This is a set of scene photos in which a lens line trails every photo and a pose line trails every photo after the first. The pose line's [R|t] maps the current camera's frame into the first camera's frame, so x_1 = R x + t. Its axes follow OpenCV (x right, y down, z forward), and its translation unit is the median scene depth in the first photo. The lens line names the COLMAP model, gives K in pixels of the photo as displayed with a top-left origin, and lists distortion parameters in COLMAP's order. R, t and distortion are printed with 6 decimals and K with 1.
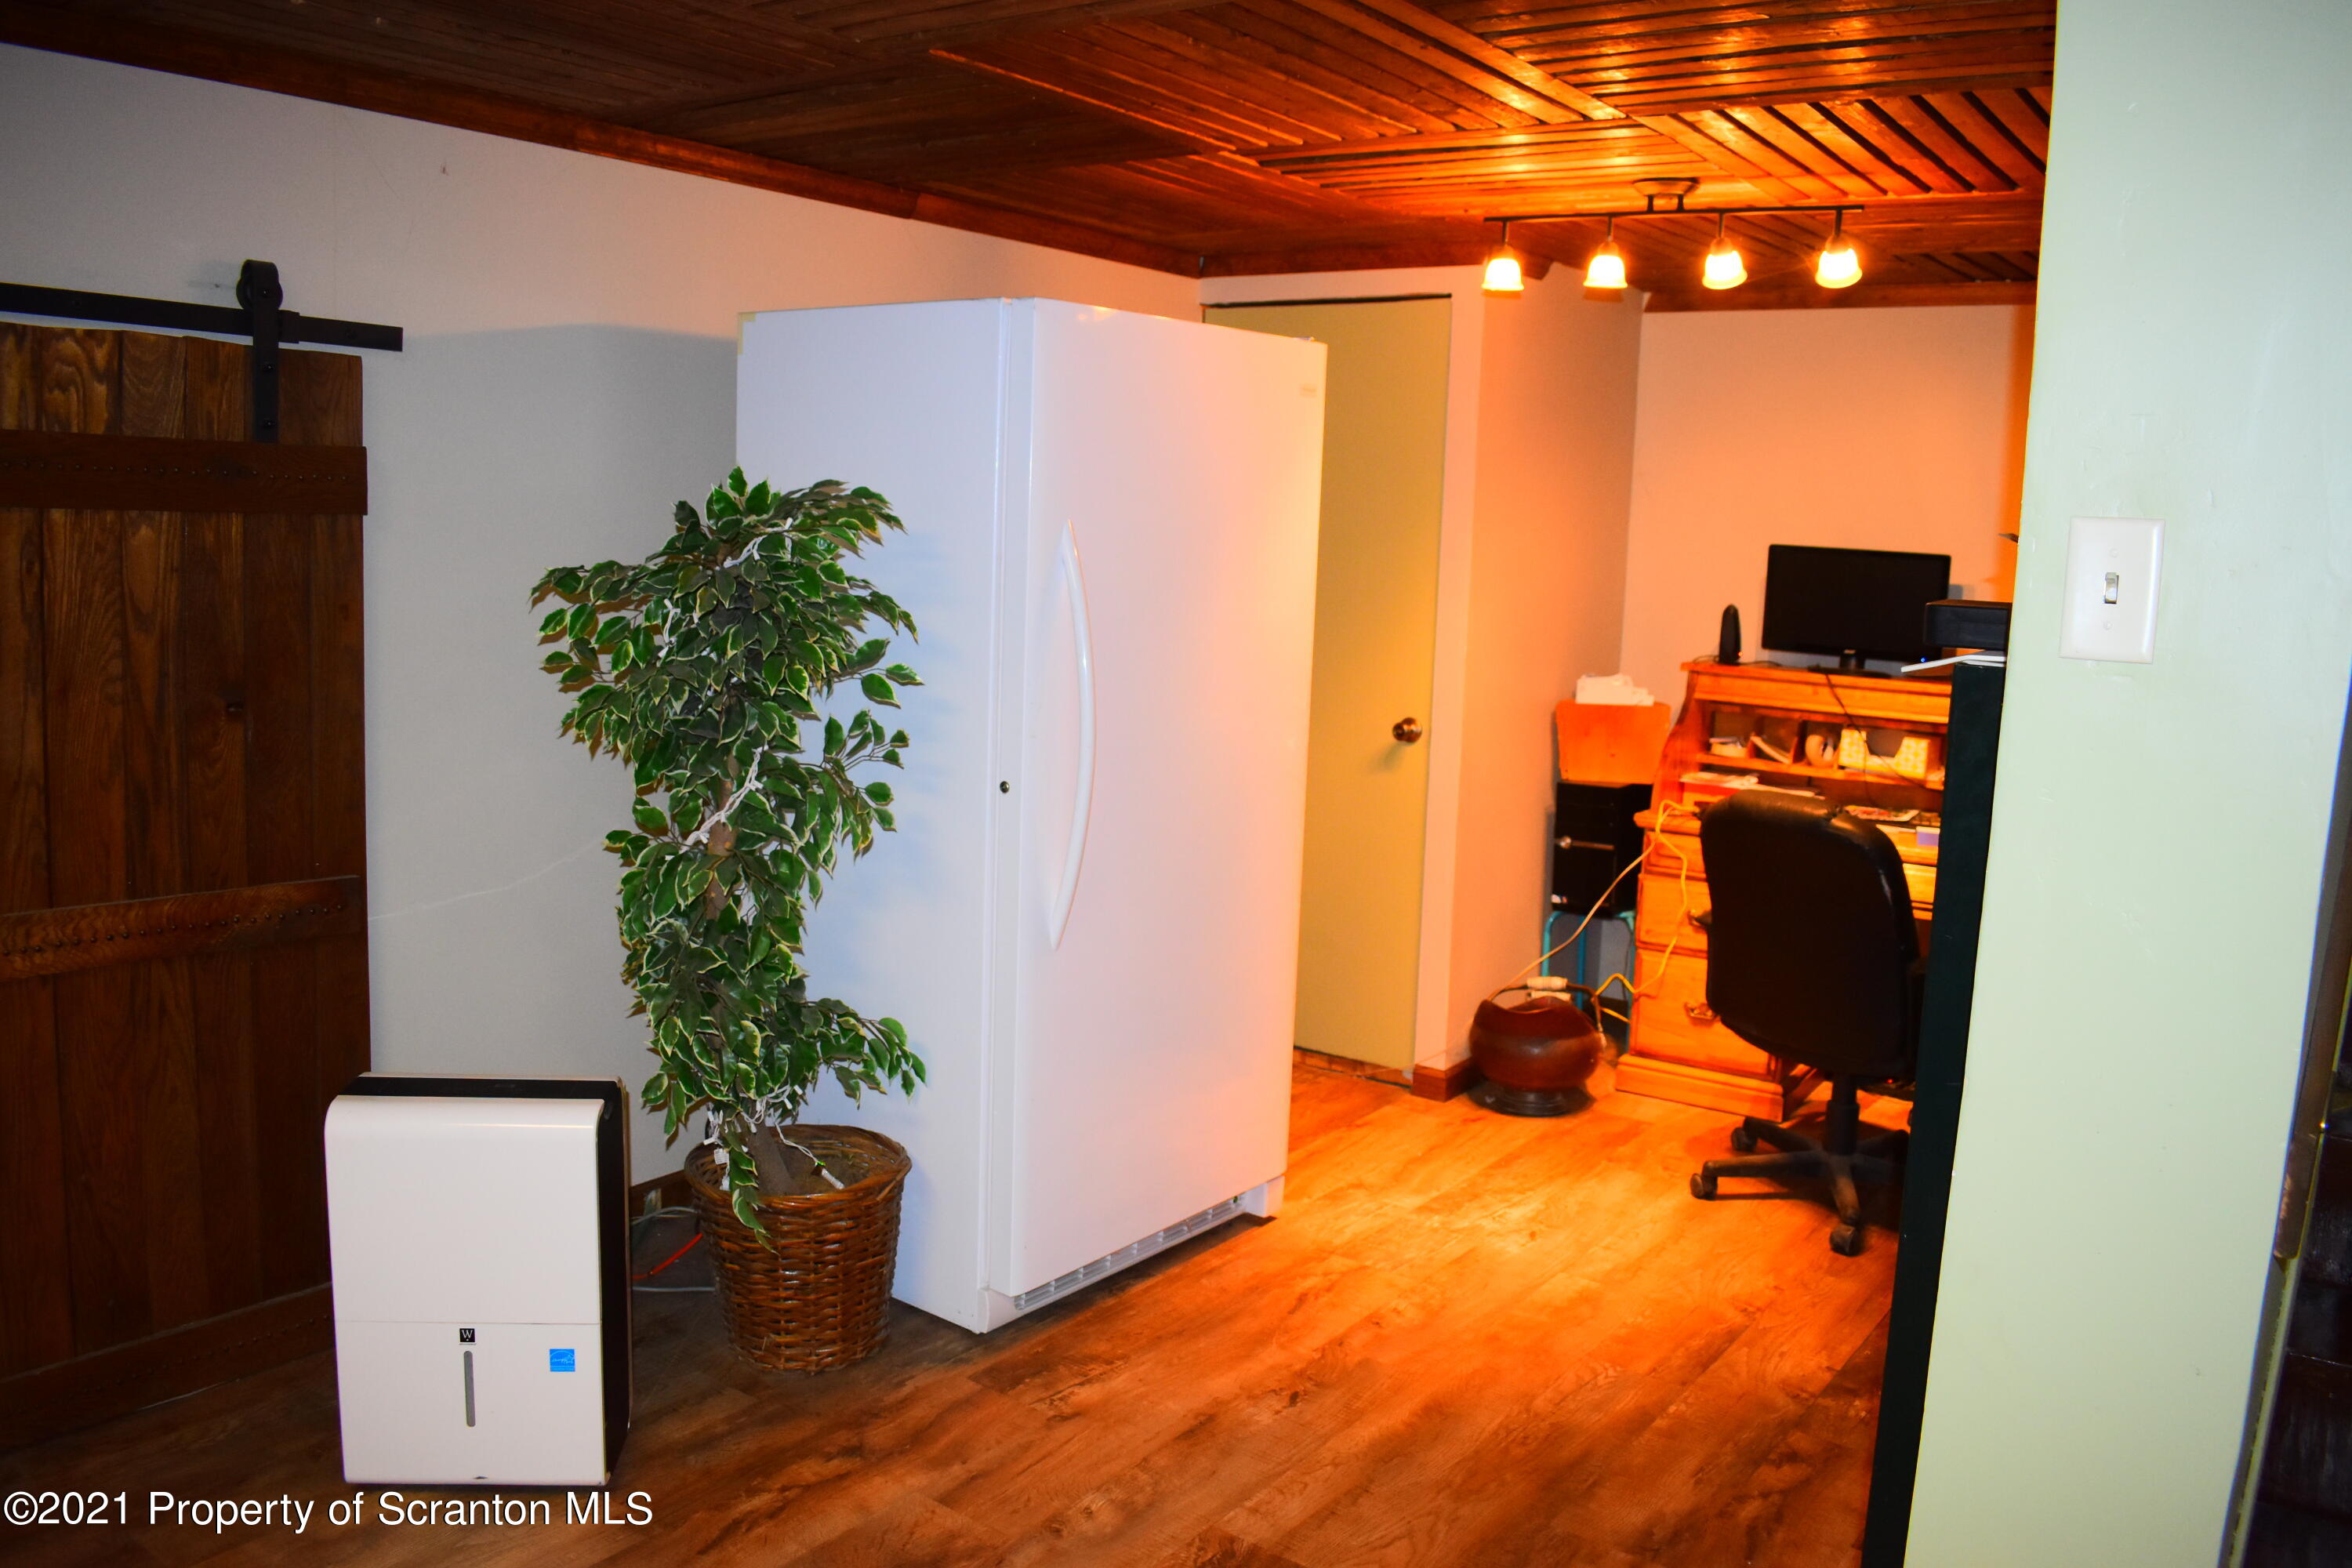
lens RADIAL K [[1830.7, 0, 1186.3], [0, 1830.7, 779.9], [0, 0, 1]] dist [-0.101191, 0.015736]
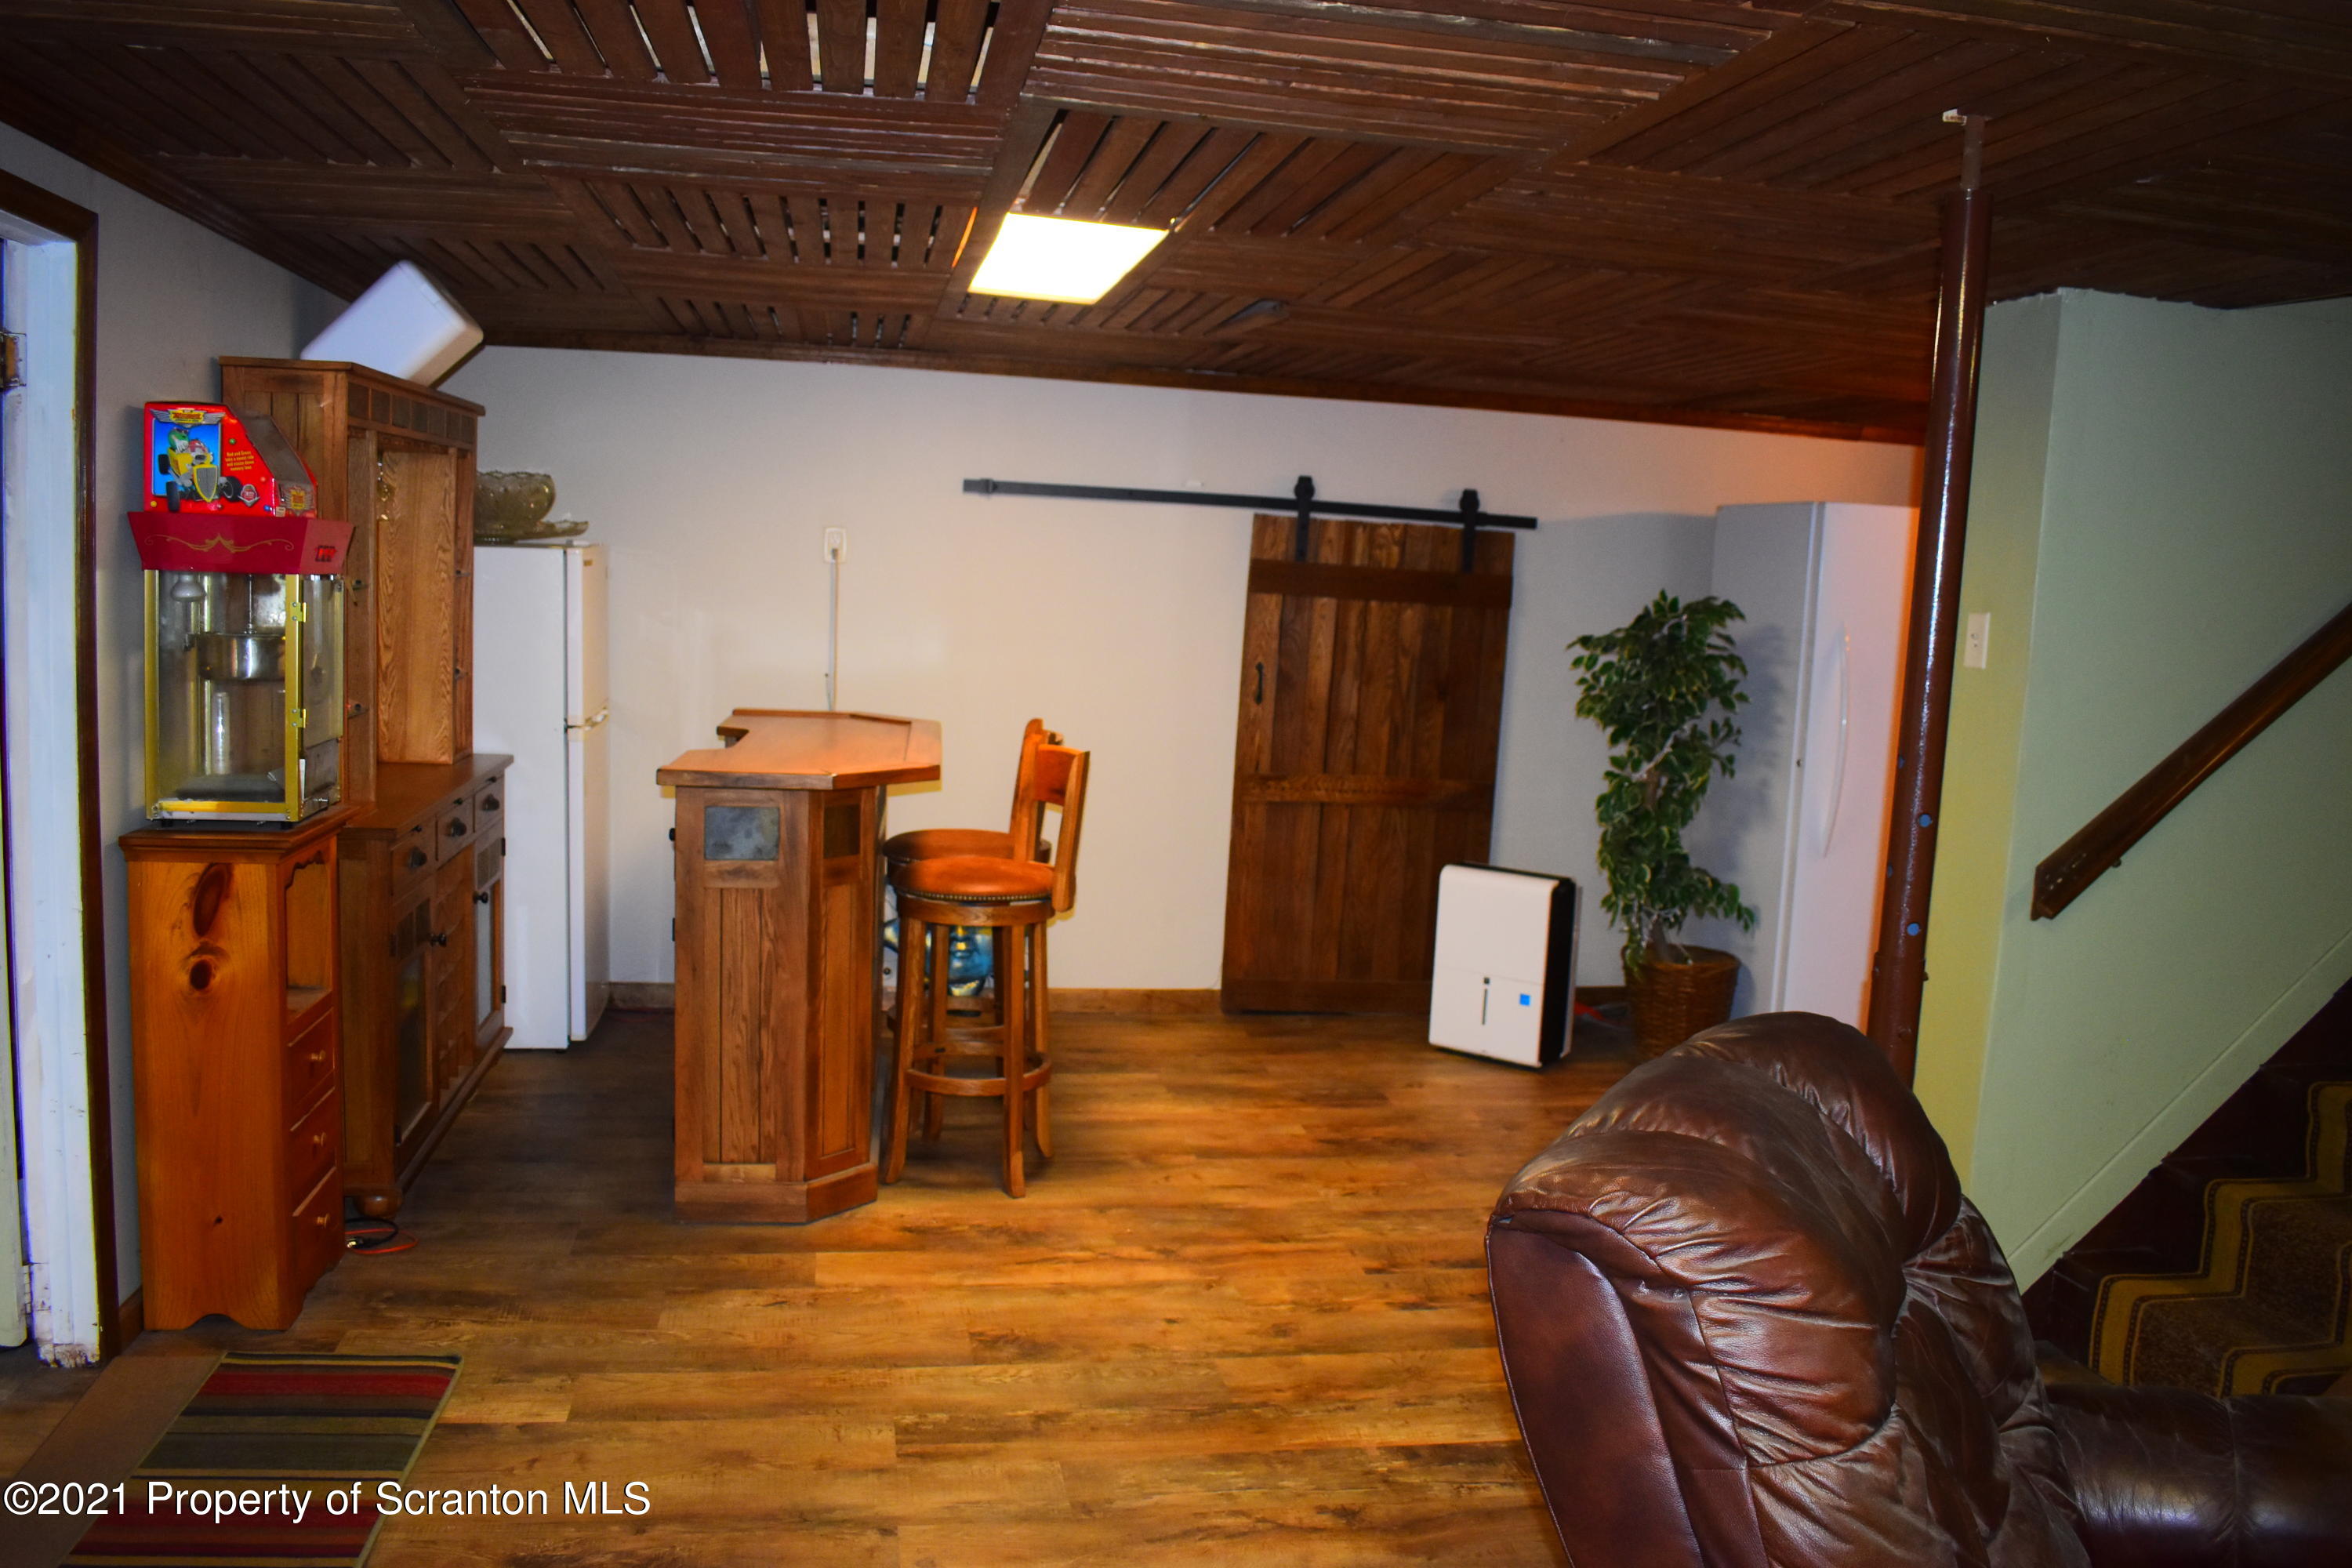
lens RADIAL K [[1830.7, 0, 1172.3], [0, 1830.7, 795.8], [0, 0, 1]] dist [-0.101191, 0.015736]
pose [[0.727599, 0.080908, -0.681214, 0.751327], [-0.118025, 0.992977, -0.008126, 0.138178], [0.675773, 0.086313, 0.732039, -0.836075]]
